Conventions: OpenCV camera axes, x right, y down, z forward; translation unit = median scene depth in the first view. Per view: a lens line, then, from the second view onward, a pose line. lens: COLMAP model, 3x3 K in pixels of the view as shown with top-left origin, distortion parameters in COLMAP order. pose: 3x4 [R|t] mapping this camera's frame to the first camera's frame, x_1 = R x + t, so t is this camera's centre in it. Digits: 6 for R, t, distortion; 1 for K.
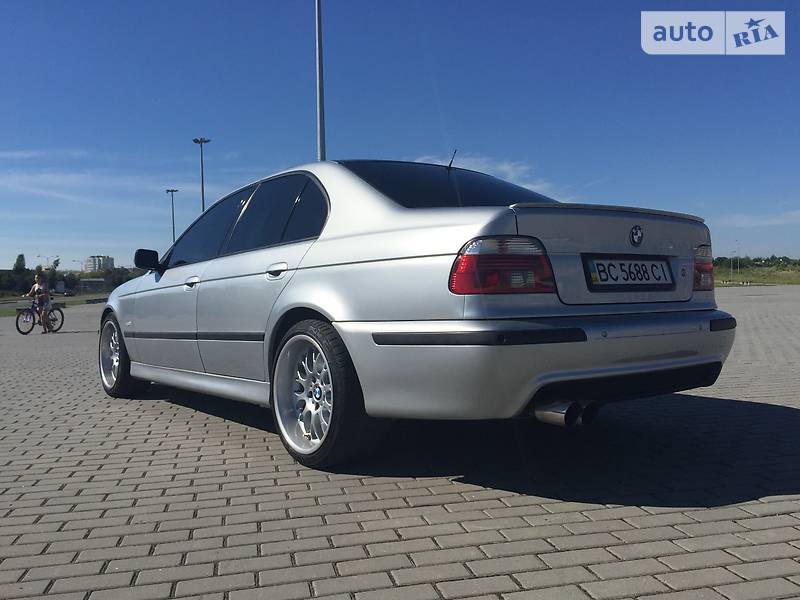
lens RADIAL K [[684.0, 0, 403.1], [0, 684.0, 304.4], [0, 0, 1]] dist [0.055736, -0.083599]
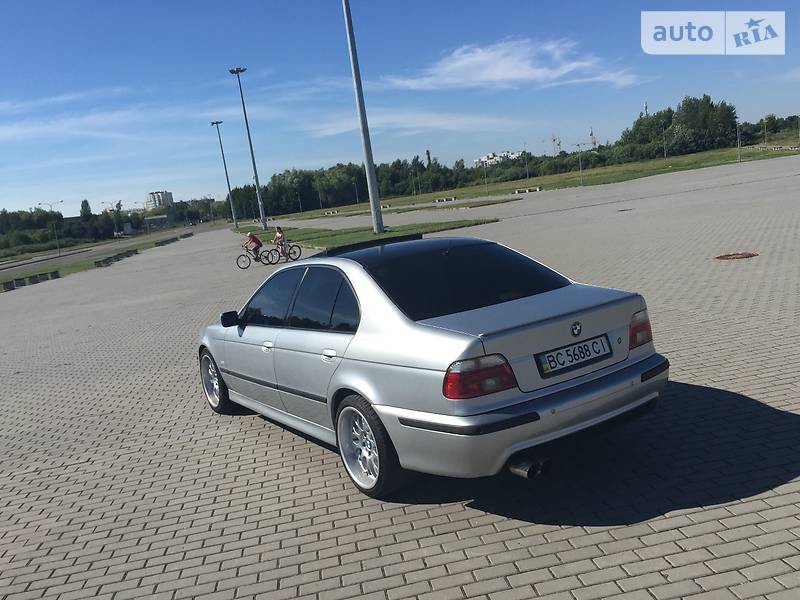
lens RADIAL K [[684.0, 0, 398.8], [0, 684.0, 298.0], [0, 0, 1]] dist [0.055736, -0.083599]
pose [[0.988466, -0.111895, -0.102047, 0.129398], [0.124423, 0.984192, 0.126036, -0.378759], [0.086331, -0.137279, 0.986763, -0.397949]]
